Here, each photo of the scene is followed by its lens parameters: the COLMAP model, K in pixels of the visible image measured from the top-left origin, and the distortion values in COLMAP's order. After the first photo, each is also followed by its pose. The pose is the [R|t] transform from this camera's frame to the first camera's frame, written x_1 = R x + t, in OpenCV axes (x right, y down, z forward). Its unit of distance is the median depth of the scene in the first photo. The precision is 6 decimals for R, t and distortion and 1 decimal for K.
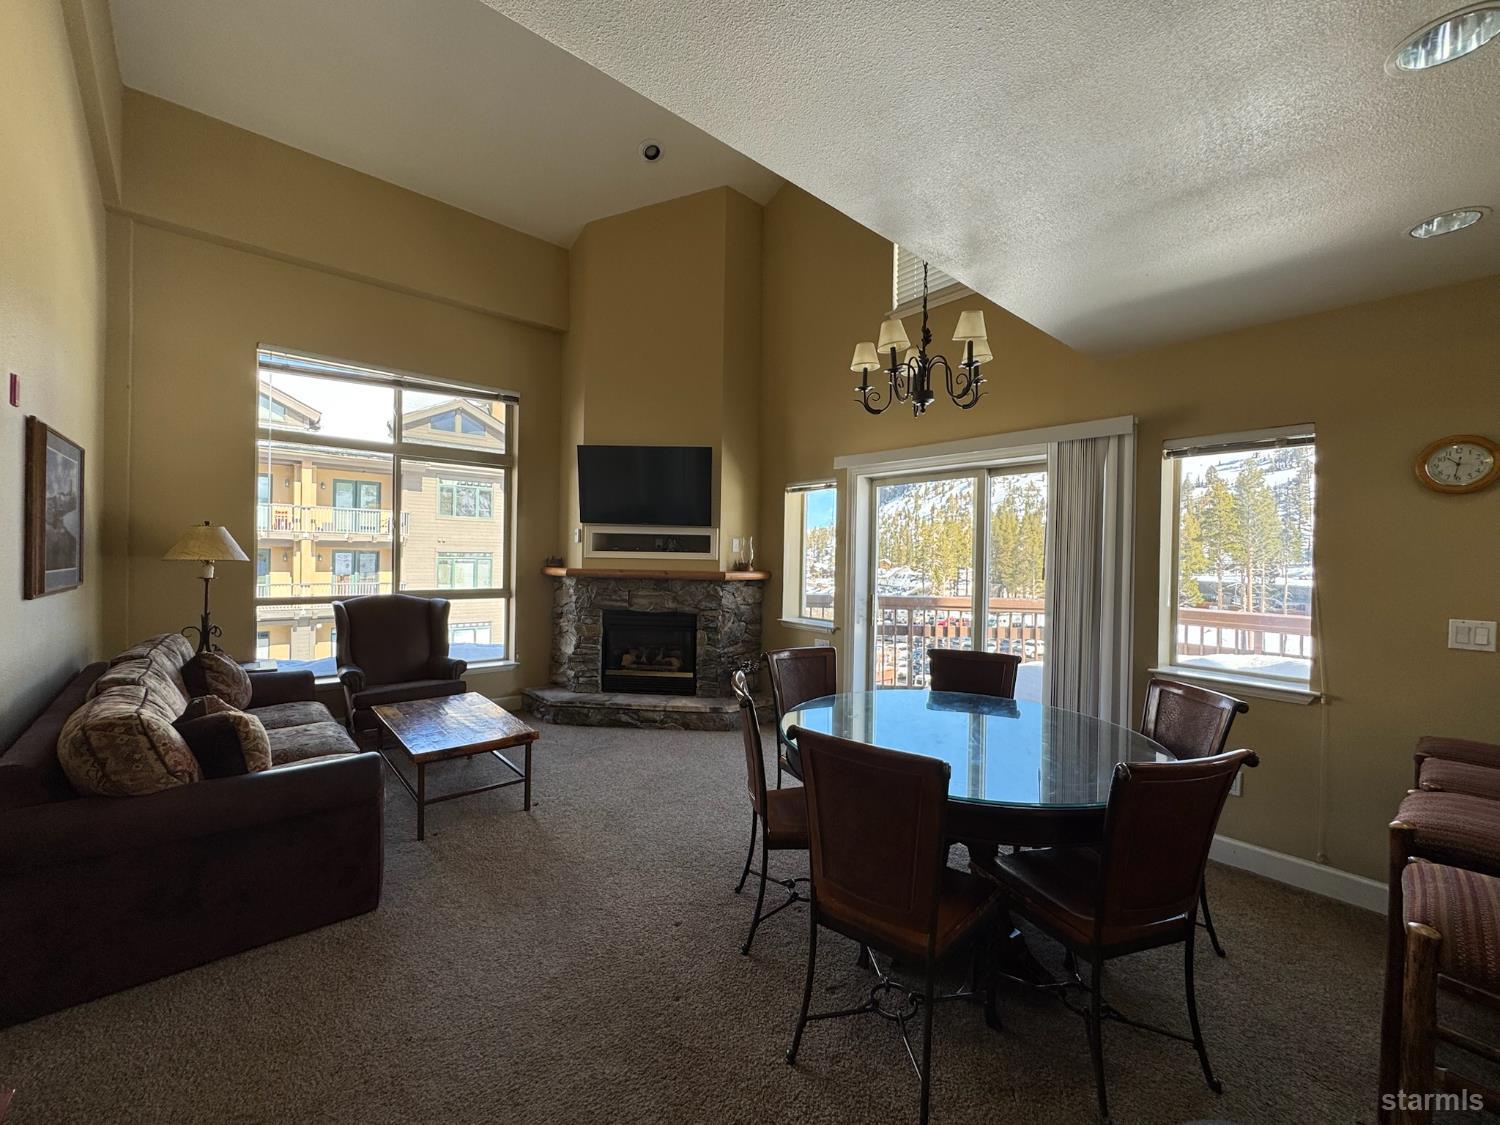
lens RADIAL K [[595.6, 0, 752.4], [0, 595.6, 558.6], [0, 0, 1]] dist [-0.005752, 0.001273]
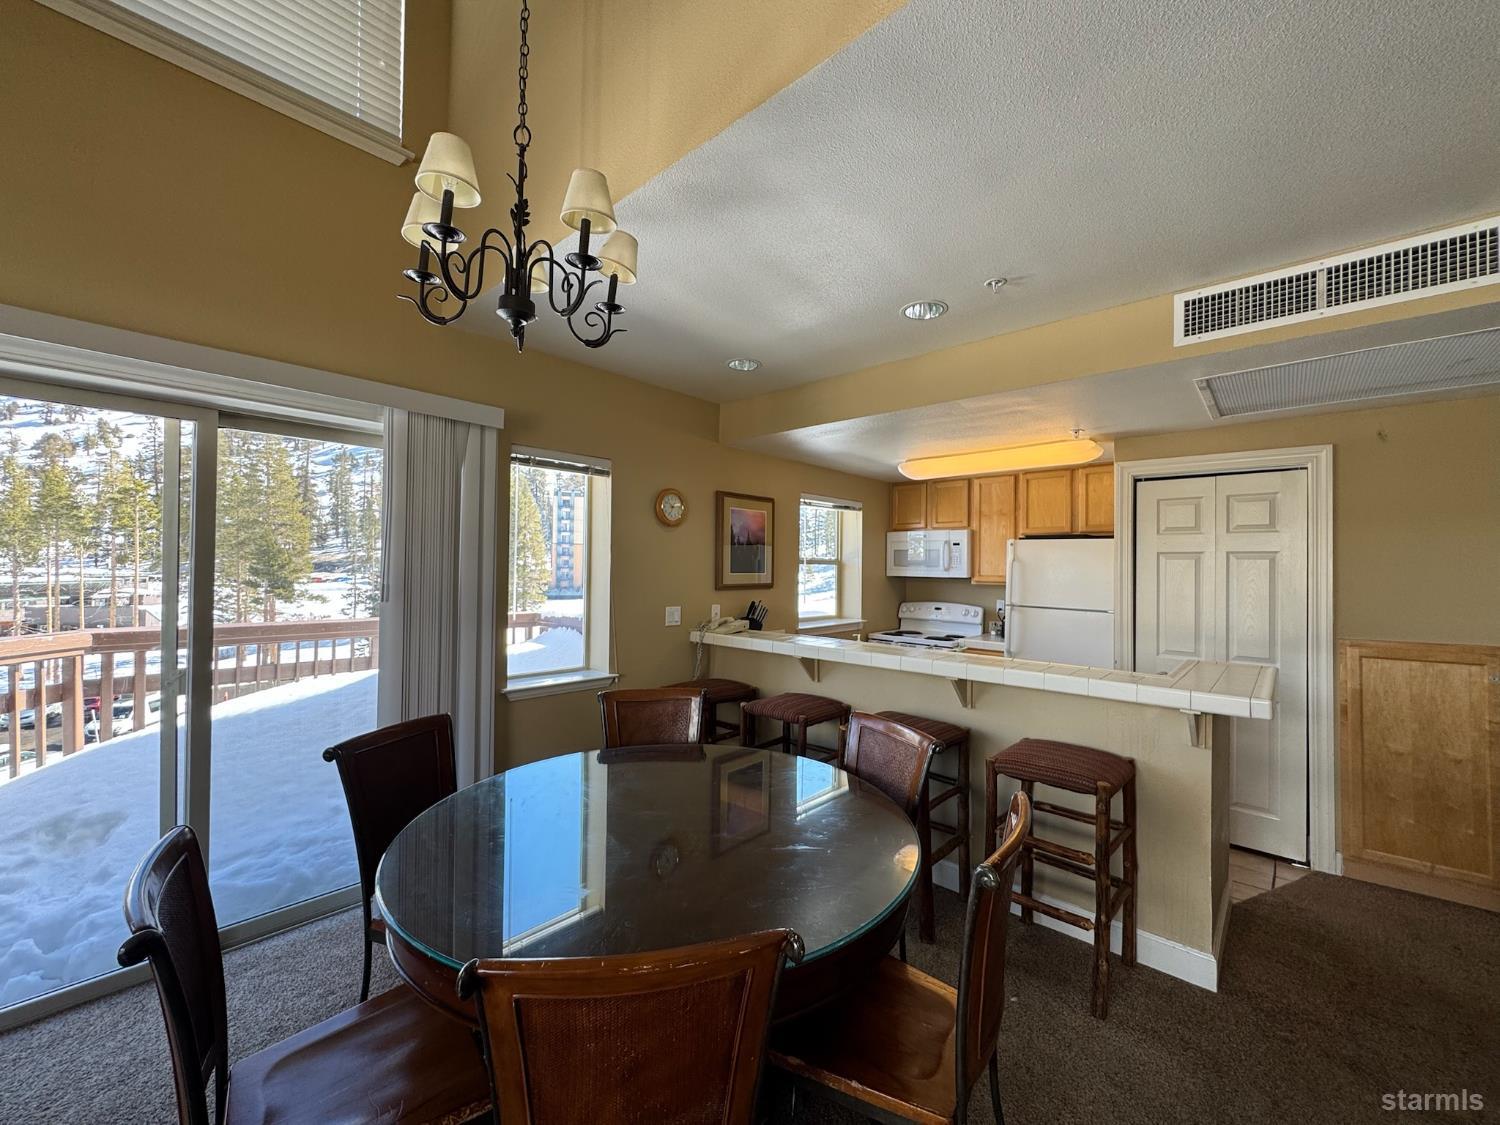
lens RADIAL K [[595.6, 0, 750.6], [0, 595.6, 561.1], [0, 0, 1]] dist [-0.005752, 0.001273]
pose [[-0.116453, -0.010140, 0.993144, -0.269443], [-0.010359, 0.999906, 0.008994, -0.023890], [-0.993142, -0.009240, -0.116548, 0.684883]]
